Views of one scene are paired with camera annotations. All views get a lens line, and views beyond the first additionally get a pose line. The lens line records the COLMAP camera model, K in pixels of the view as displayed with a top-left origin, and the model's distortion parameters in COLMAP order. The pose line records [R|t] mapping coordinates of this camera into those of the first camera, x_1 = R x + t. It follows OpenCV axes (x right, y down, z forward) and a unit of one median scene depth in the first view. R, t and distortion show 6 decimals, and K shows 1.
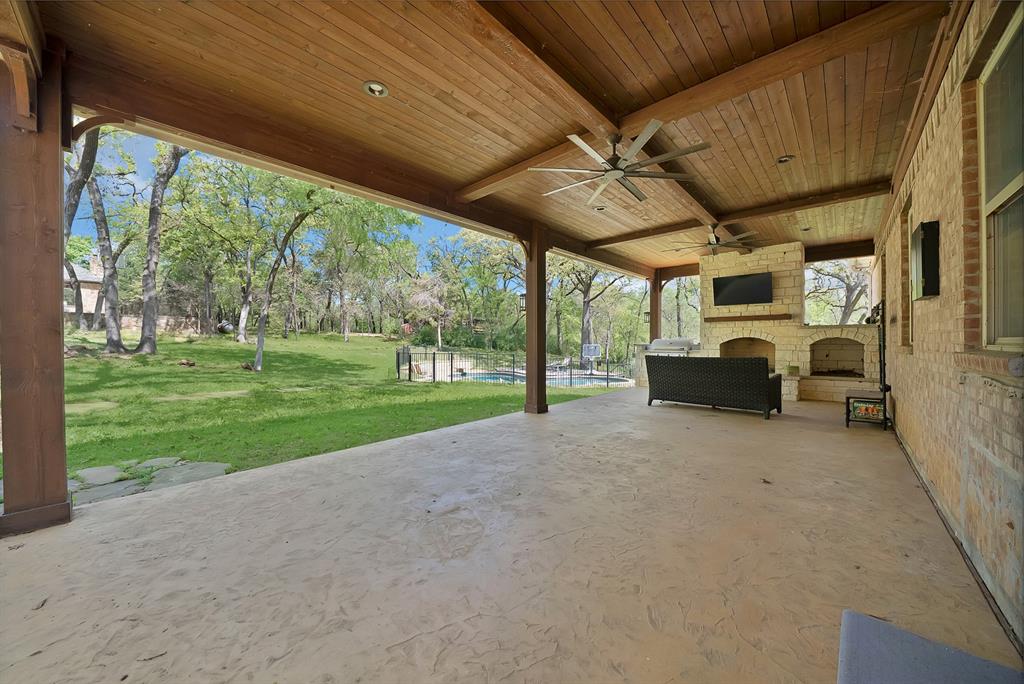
lens RADIAL K [[359.8, 0, 515.4], [0, 359.8, 346.6], [0, 0, 1]] dist [-0.021526, -0.000005]
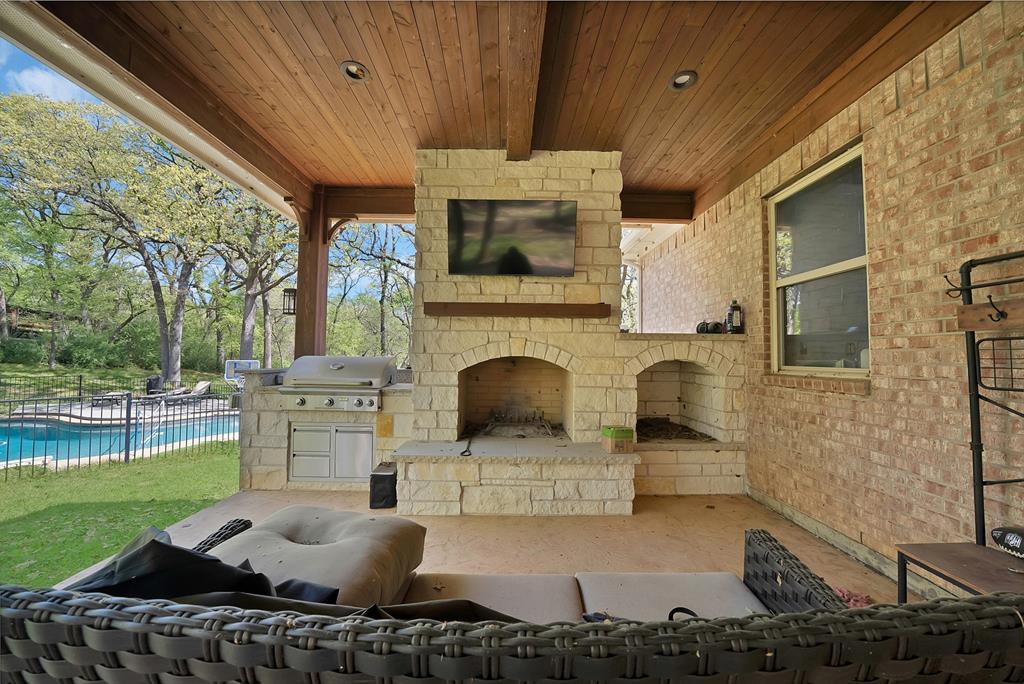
lens RADIAL K [[363.7, 0, 498.4], [0, 363.7, 349.1], [0, 0, 1]] dist [-0.017687, 0.000093]
pose [[0.745722, 0.022394, 0.665881, 0.277570], [-0.004296, 0.999576, -0.028806, -0.017774], [-0.666243, 0.018621, 0.745502, 0.553815]]
